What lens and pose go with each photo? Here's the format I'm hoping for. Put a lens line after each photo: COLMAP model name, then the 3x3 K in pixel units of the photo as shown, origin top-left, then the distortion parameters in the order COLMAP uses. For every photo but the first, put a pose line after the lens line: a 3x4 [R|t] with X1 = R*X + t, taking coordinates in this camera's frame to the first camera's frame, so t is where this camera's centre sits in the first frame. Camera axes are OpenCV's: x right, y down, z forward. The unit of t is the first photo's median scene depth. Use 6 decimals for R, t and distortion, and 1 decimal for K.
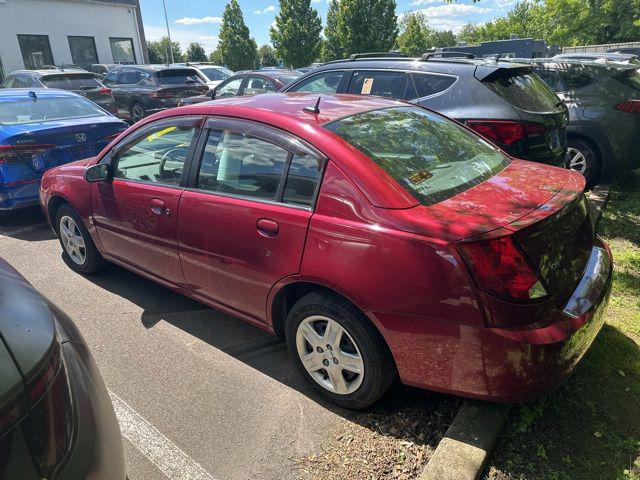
lens RADIAL K [[437.2, 0, 320.0], [0, 437.2, 240.0], [0, 0, 1]] dist [0.059275, -0.073535]
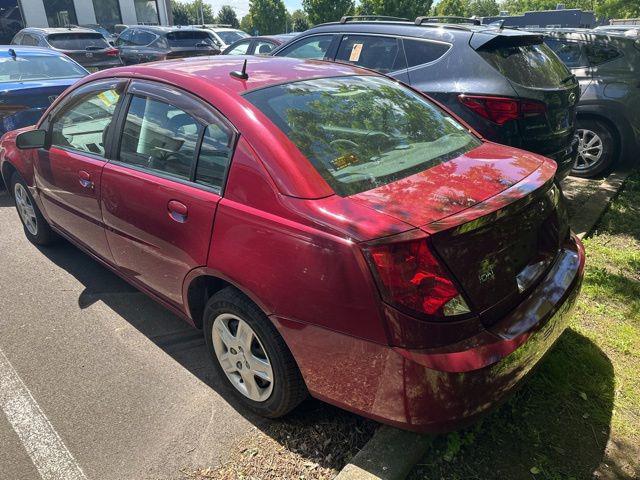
lens RADIAL K [[438.8, 0, 320.5], [0, 438.8, 244.0], [0, 0, 1]] dist [0.037366, -0.046376]
pose [[0.997425, 0.051159, -0.050260, 0.155651], [-0.047489, 0.996297, 0.071680, -0.028405], [0.053741, -0.069109, 0.996161, 0.099247]]
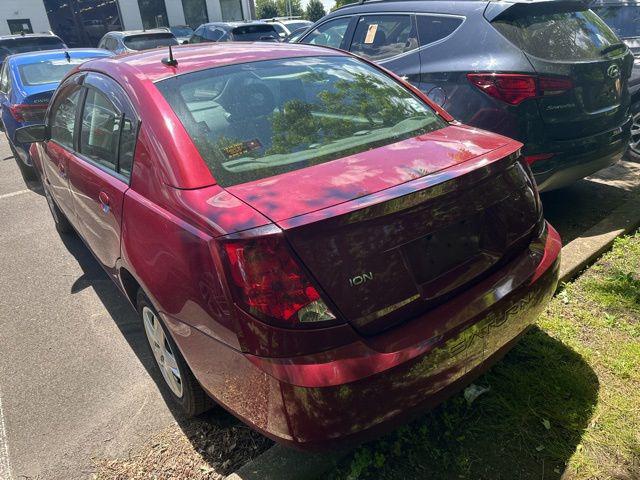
lens RADIAL K [[438.8, 0, 320.5], [0, 438.8, 244.0], [0, 0, 1]] dist [0.037366, -0.046376]
pose [[0.969403, 0.075418, -0.233603, 0.375575], [-0.052929, 0.993468, 0.101095, -0.041091], [0.239702, -0.085637, 0.967062, 0.178580]]
